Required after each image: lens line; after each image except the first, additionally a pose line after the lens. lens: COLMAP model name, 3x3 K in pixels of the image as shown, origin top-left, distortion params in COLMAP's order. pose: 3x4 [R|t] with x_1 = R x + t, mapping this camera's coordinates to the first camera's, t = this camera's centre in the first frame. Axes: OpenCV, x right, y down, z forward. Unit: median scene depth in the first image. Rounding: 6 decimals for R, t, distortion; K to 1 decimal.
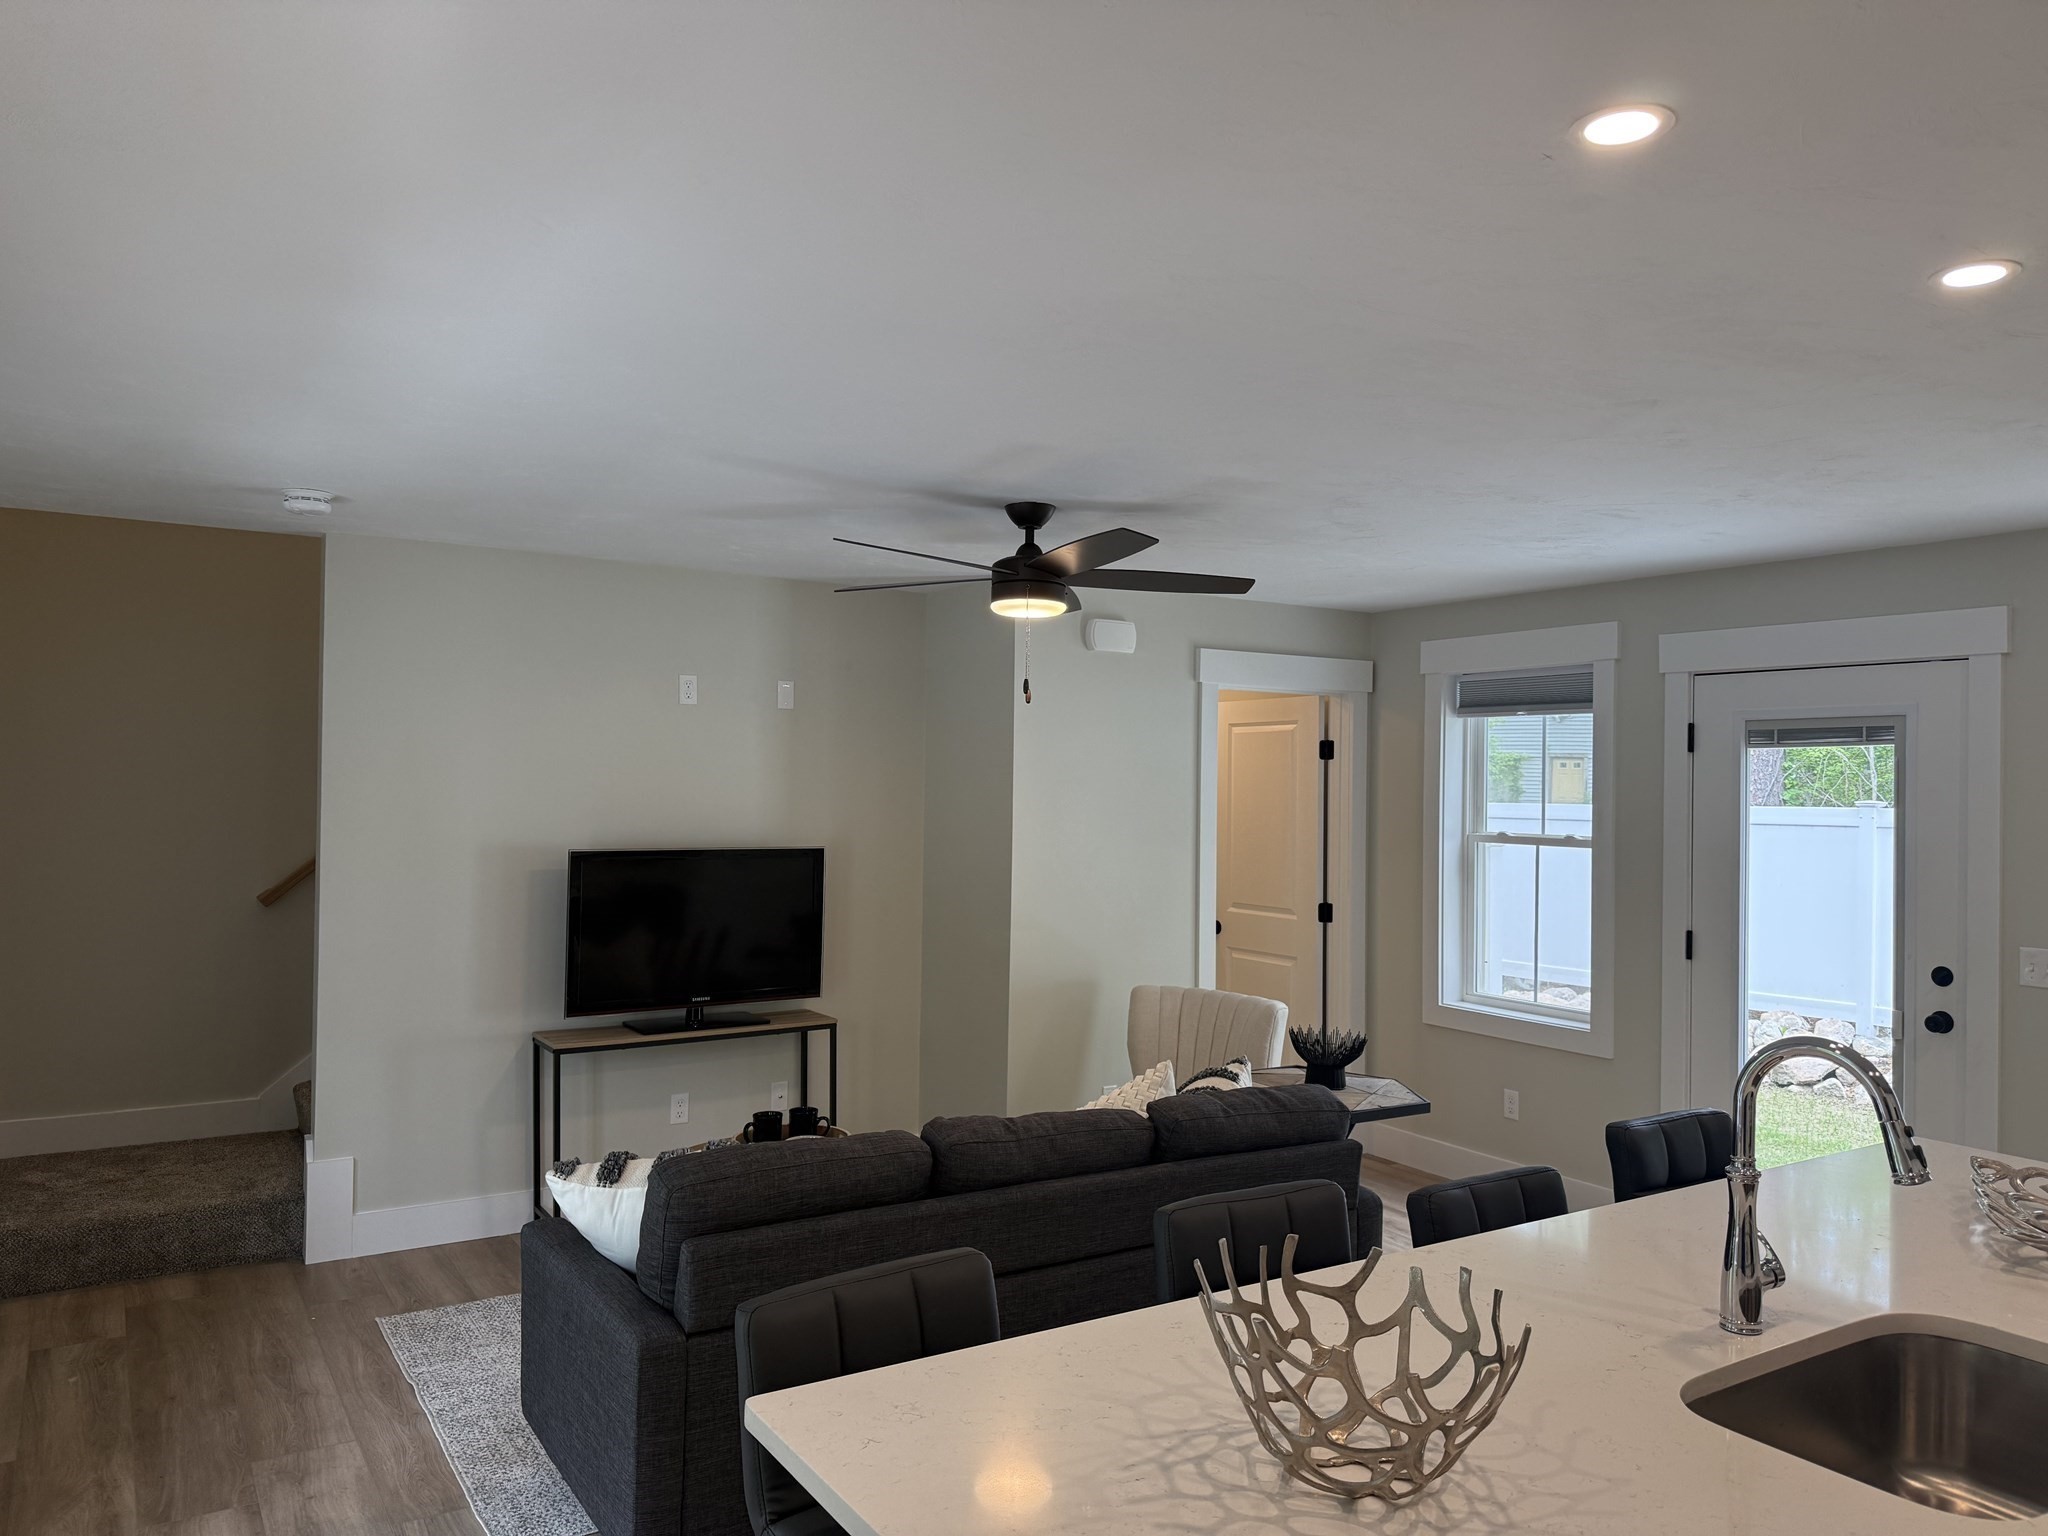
lens RADIAL K [[1428.2, 0, 1027.8], [0, 1428.2, 777.2], [0, 0, 1]] dist [0.057862, -0.069570]
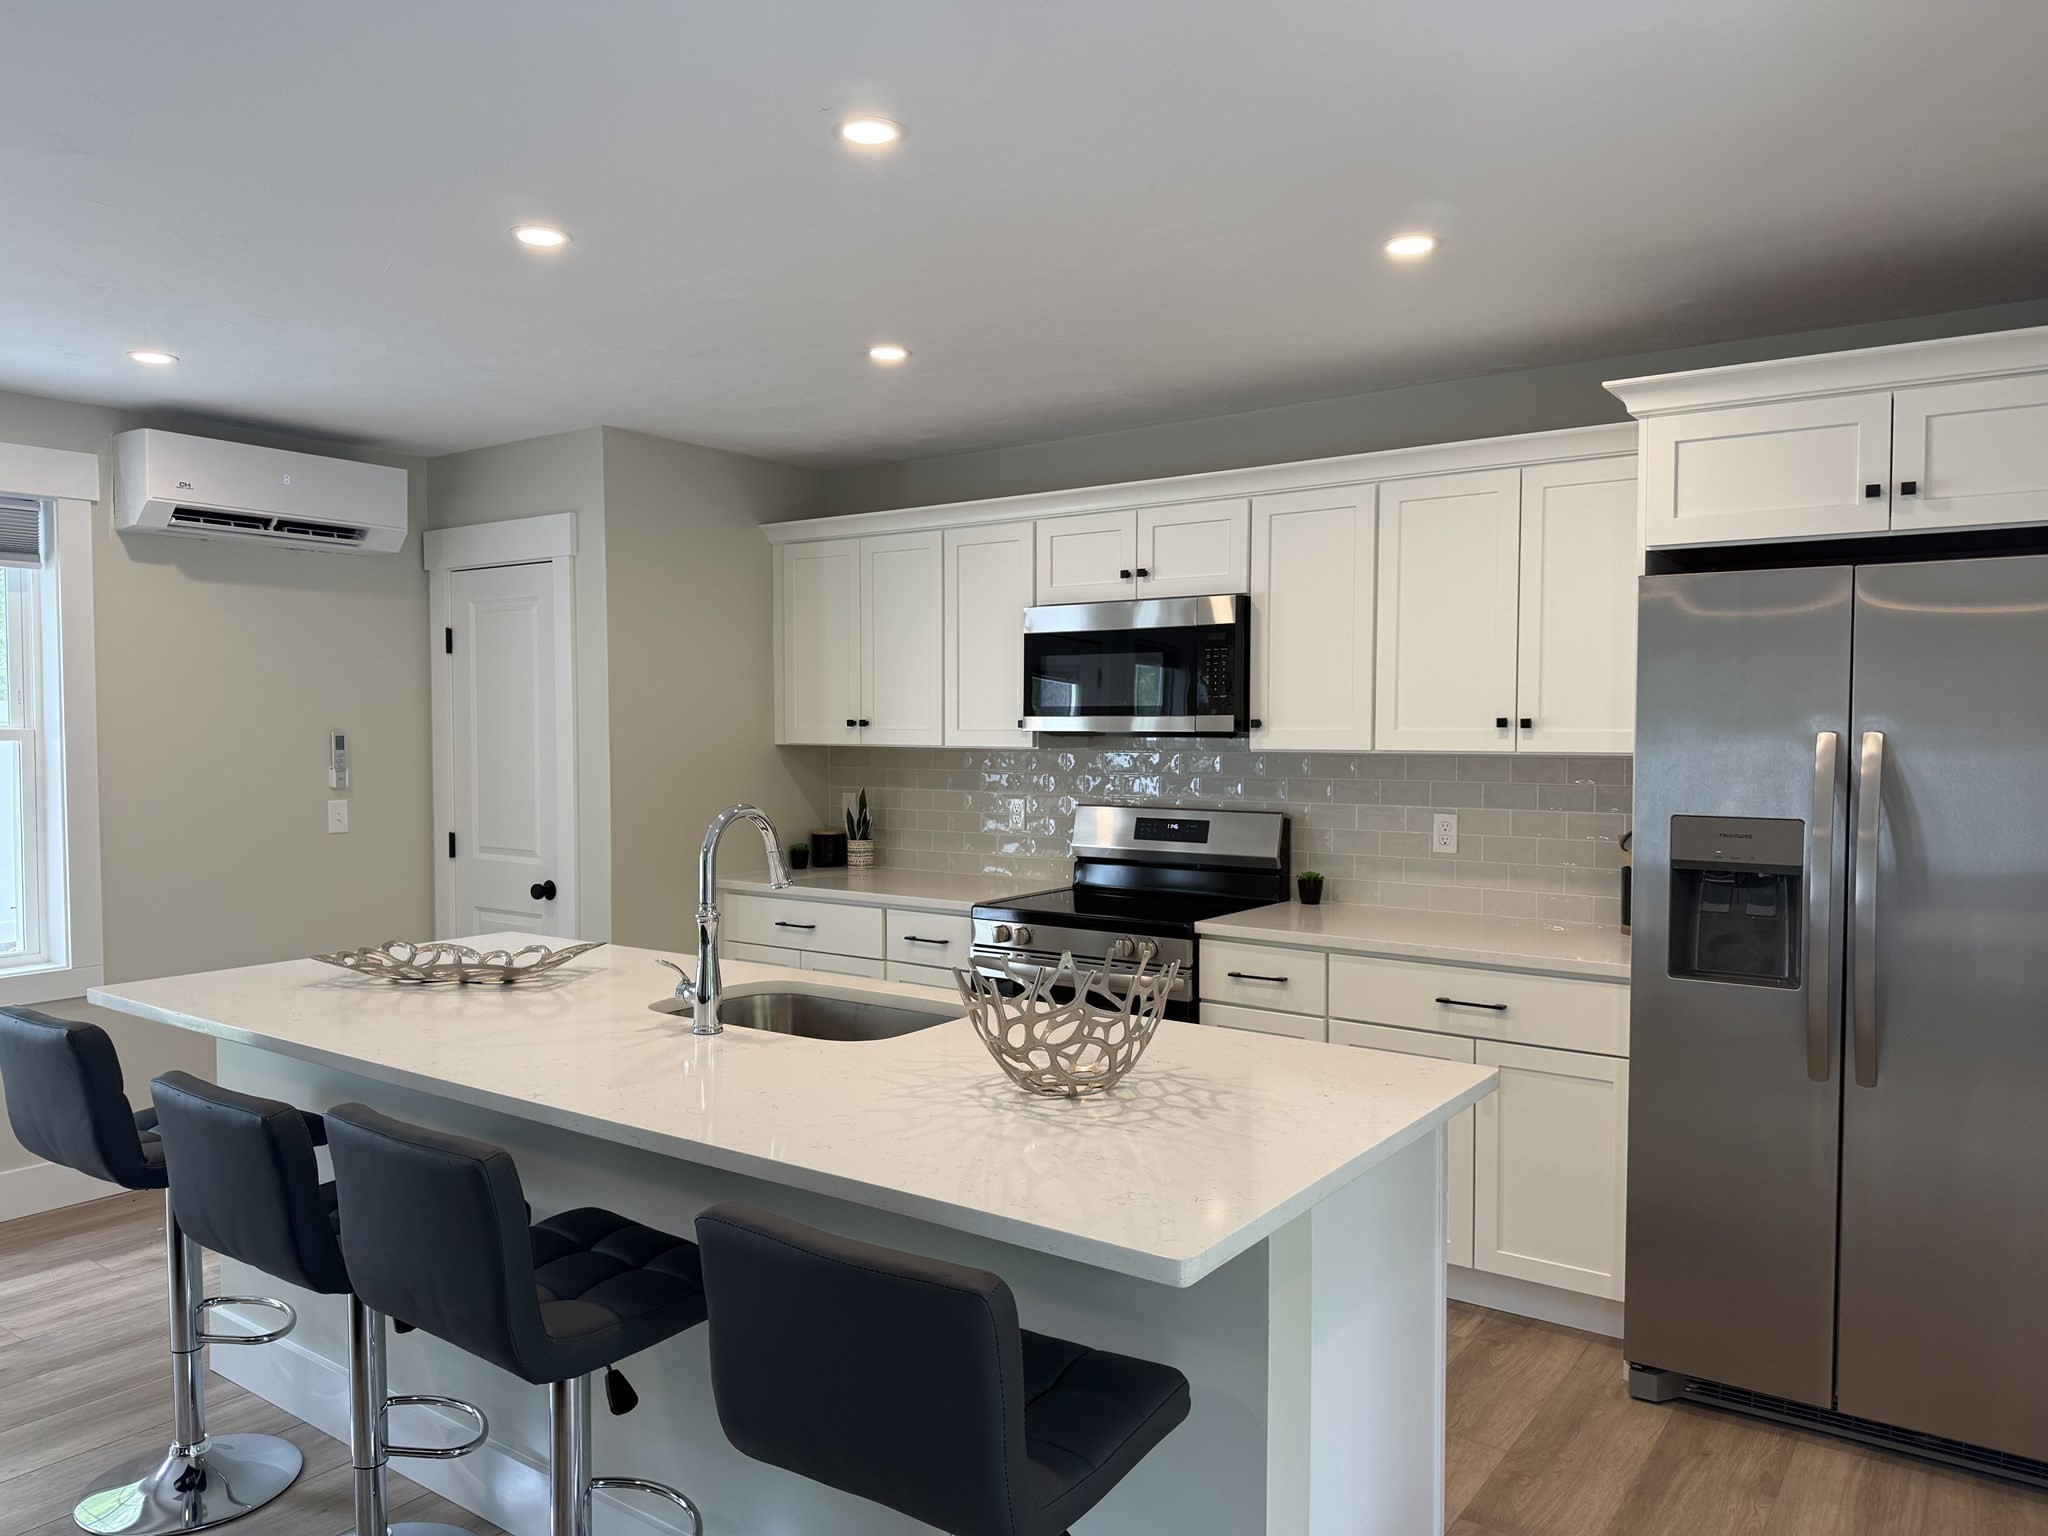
lens RADIAL K [[1428.2, 0, 1005.3], [0, 1428.2, 769.3], [0, 0, 1]] dist [0.057862, -0.069570]
pose [[-0.359916, -0.045220, 0.931888, -0.379922], [-0.012300, 0.998968, 0.043725, 0.036372], [-0.932904, 0.004275, -0.360101, 0.558029]]
